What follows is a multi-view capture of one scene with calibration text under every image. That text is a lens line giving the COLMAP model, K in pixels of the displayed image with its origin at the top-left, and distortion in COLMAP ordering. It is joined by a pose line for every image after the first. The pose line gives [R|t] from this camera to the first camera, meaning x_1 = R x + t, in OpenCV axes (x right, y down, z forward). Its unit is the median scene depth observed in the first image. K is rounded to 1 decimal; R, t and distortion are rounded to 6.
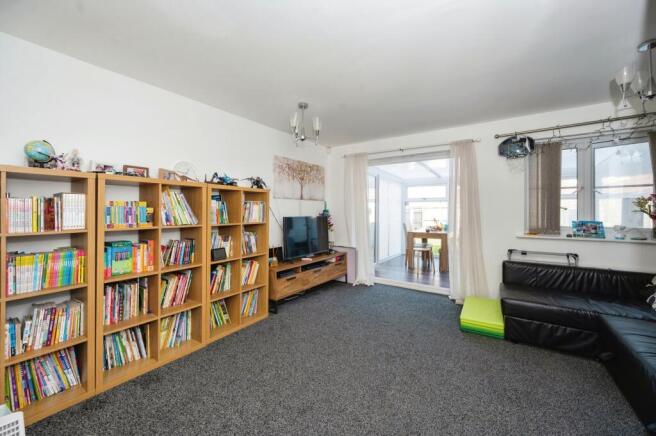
lens RADIAL K [[259.6, 0, 329.4], [0, 259.6, 213.0], [0, 0, 1]] dist [0.003870, 0.000023]
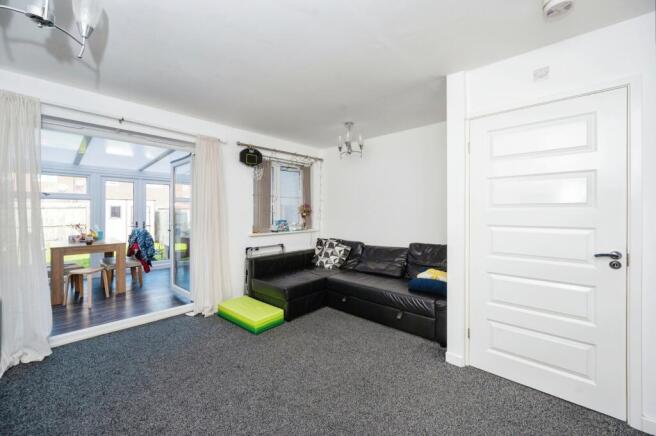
lens RADIAL K [[259.6, 0, 330.0], [0, 259.6, 214.6], [0, 0, 1]] dist [0.003870, 0.000023]
pose [[0.155314, -0.009586, 0.987819, -0.366971], [0.006407, 0.999942, 0.008696, -0.010947], [-0.987844, 0.004978, 0.155367, 0.487101]]
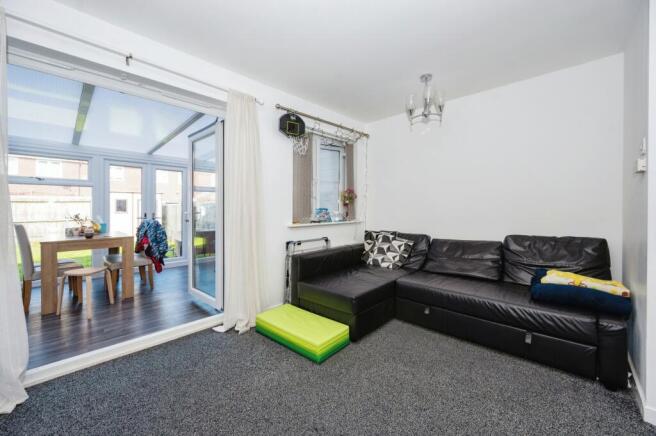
lens RADIAL K [[259.6, 0, 327.8], [0, 259.6, 211.5], [0, 0, 1]] dist [0.003870, 0.000023]
pose [[0.173401, -0.010841, 0.984792, -0.145993], [0.010049, 0.999907, 0.009238, 0.032348], [-0.984800, 0.008294, 0.173493, 0.736924]]
